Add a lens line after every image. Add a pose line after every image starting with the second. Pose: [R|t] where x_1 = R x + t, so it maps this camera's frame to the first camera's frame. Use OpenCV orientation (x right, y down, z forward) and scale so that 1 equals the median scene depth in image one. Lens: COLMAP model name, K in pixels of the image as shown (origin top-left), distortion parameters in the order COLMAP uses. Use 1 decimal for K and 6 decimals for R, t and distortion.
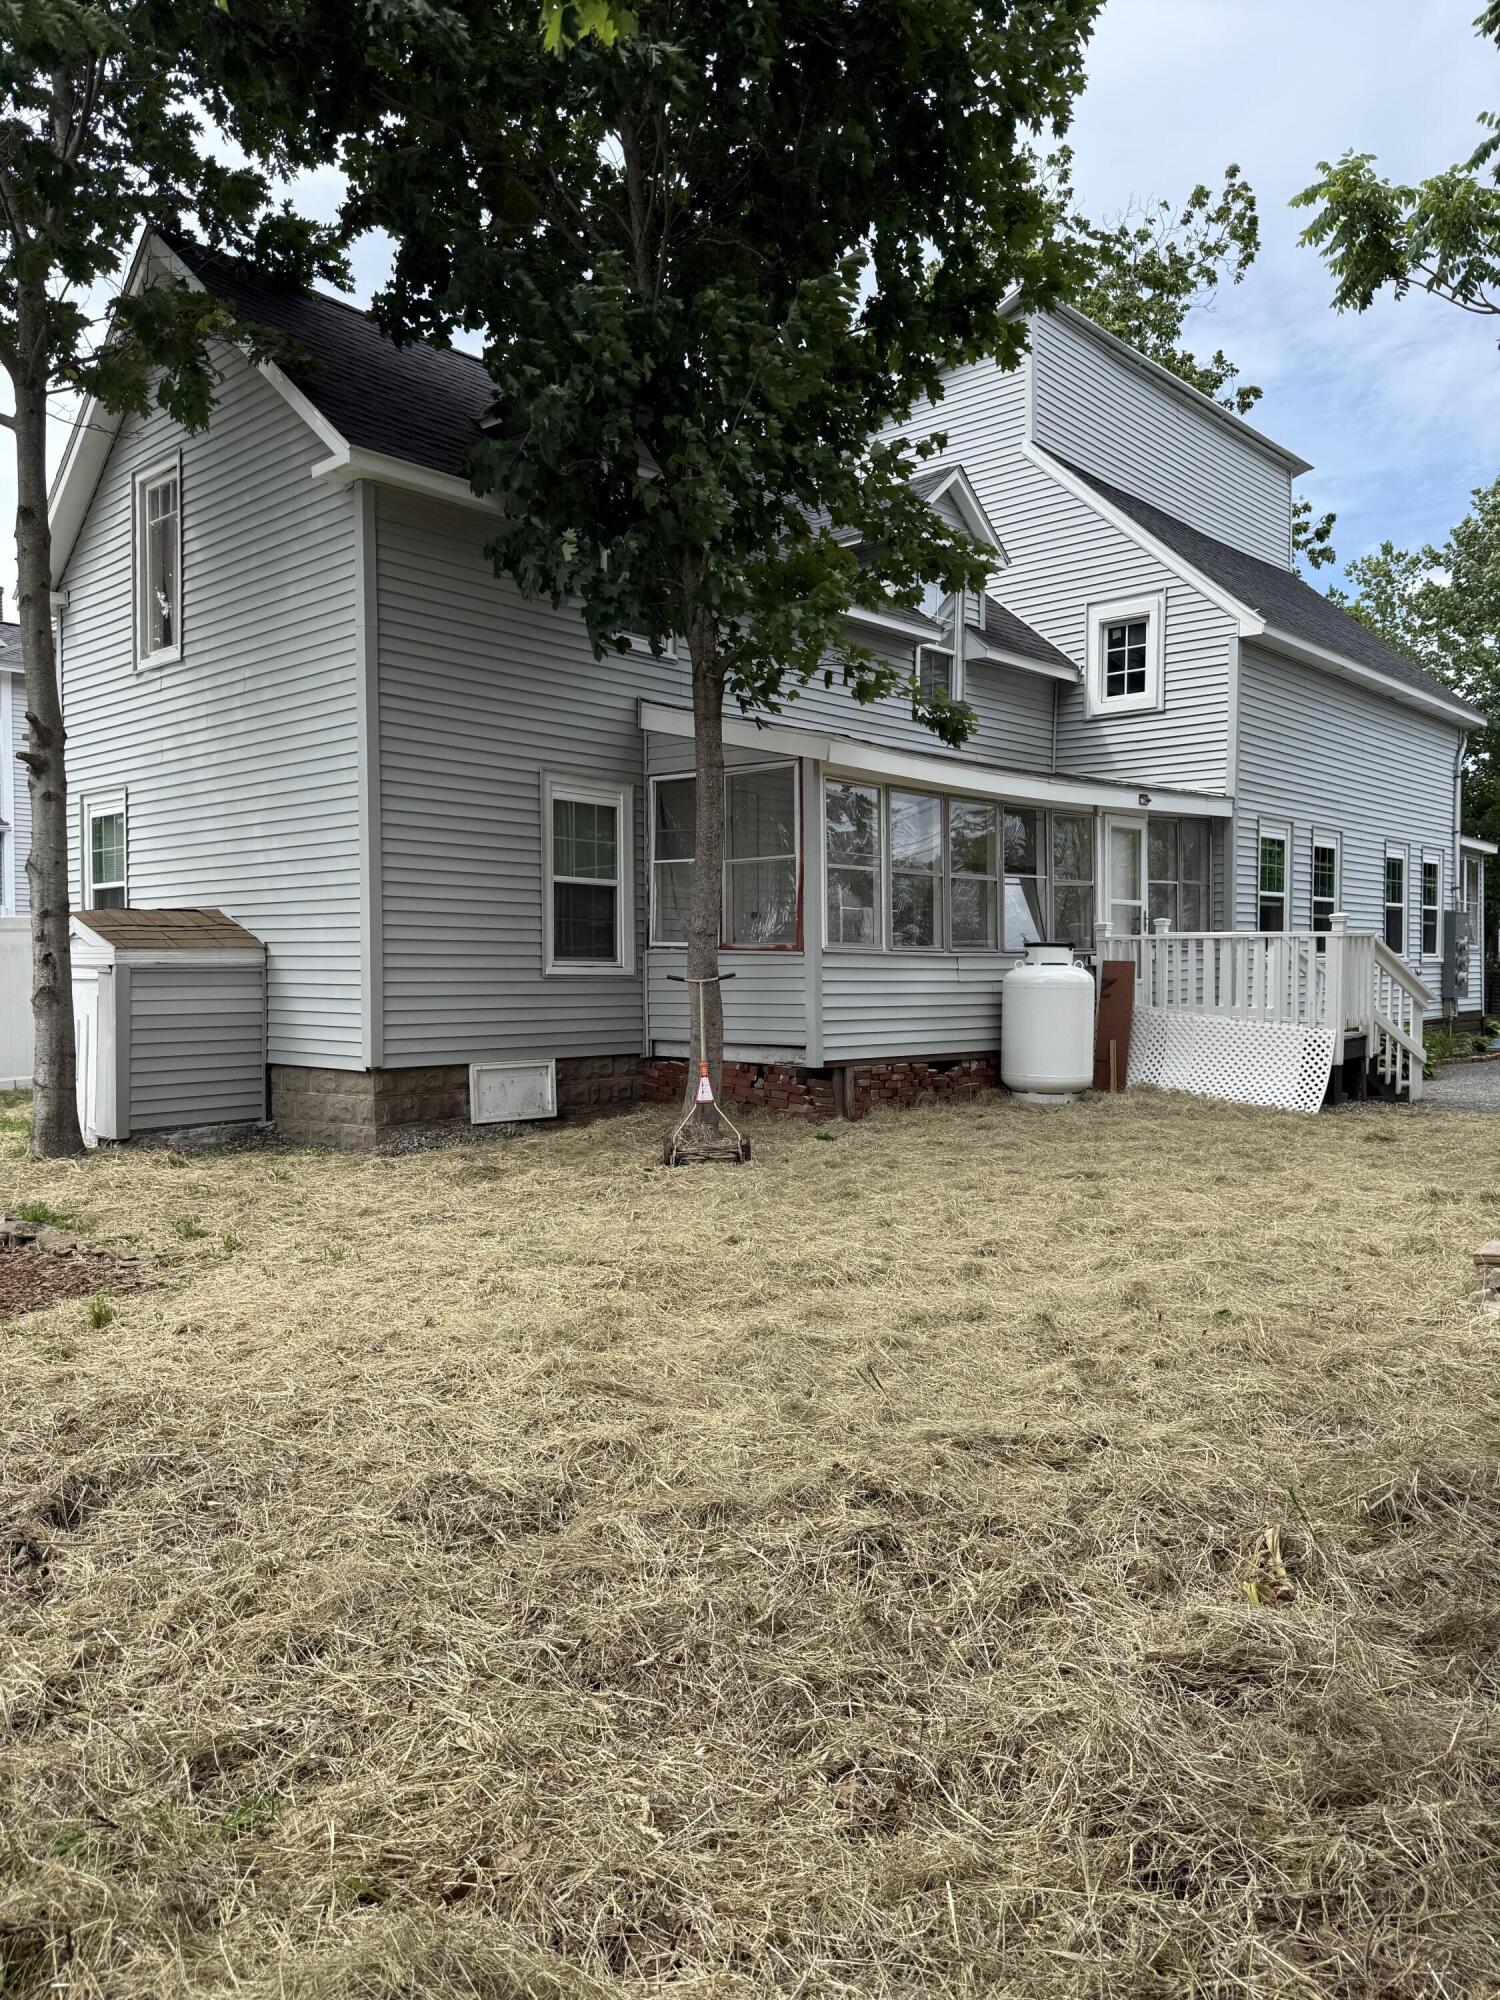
lens RADIAL K [[1417.8, 0, 755.6], [0, 1417.8, 1003.6], [0, 0, 1]] dist [0.074384, -0.075522]
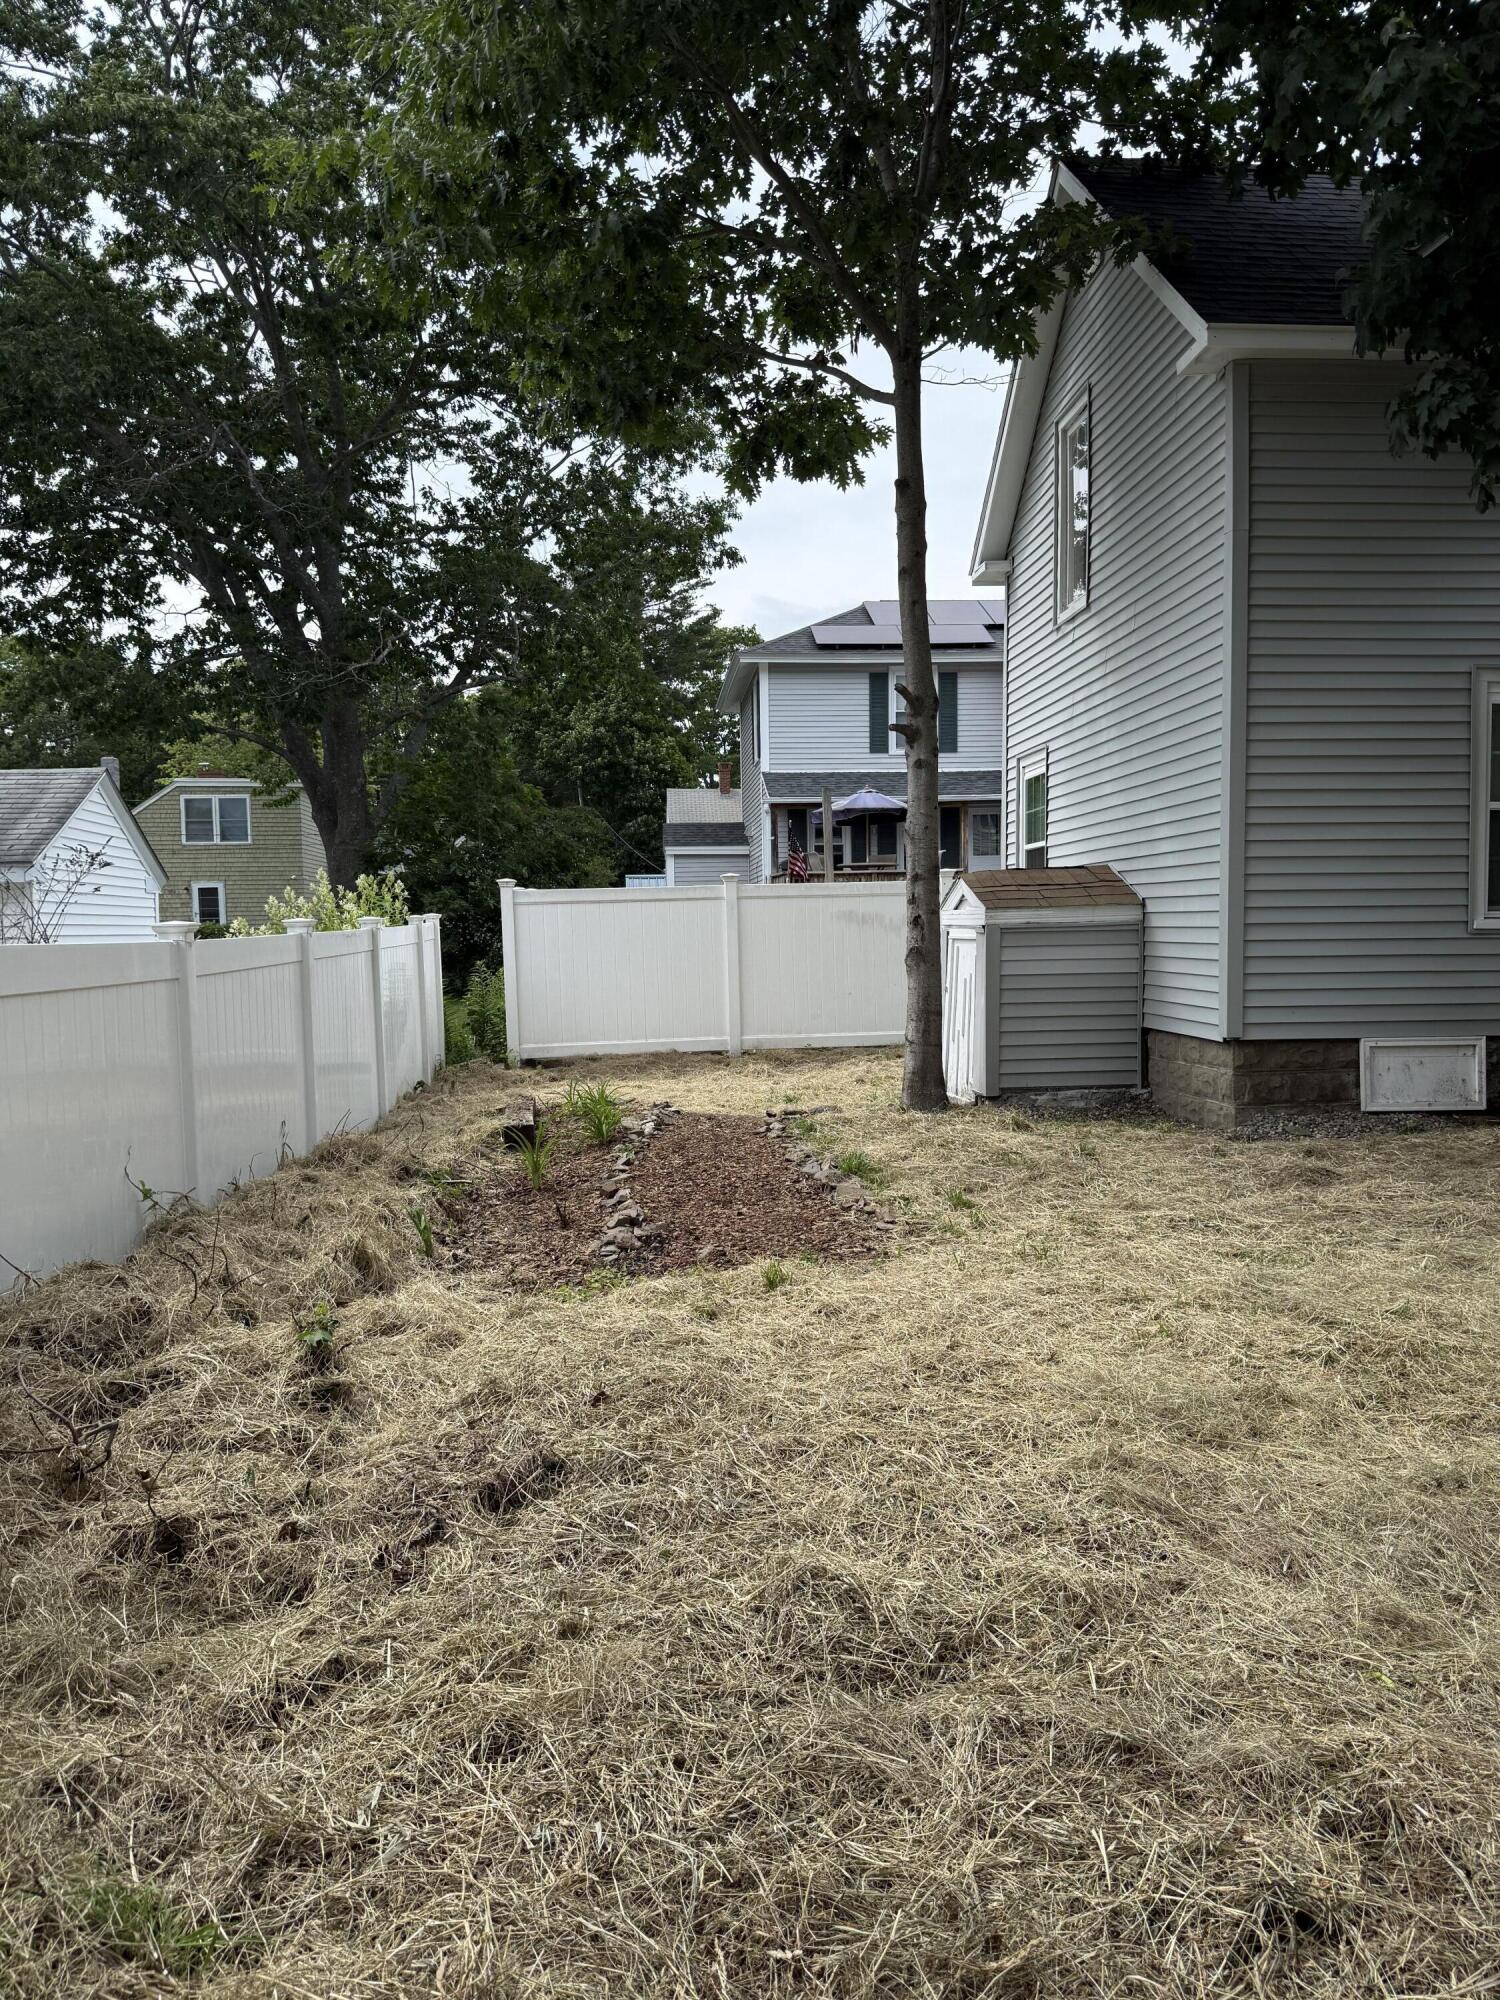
lens RADIAL K [[1417.8, 0, 741.4], [0, 1417.8, 1007.3], [0, 0, 1]] dist [0.074384, -0.075522]
pose [[0.727820, 0.030518, -0.685089, 0.115782], [-0.004052, 0.999183, 0.040204, -0.008569], [0.685757, -0.026485, 0.727349, 0.152097]]
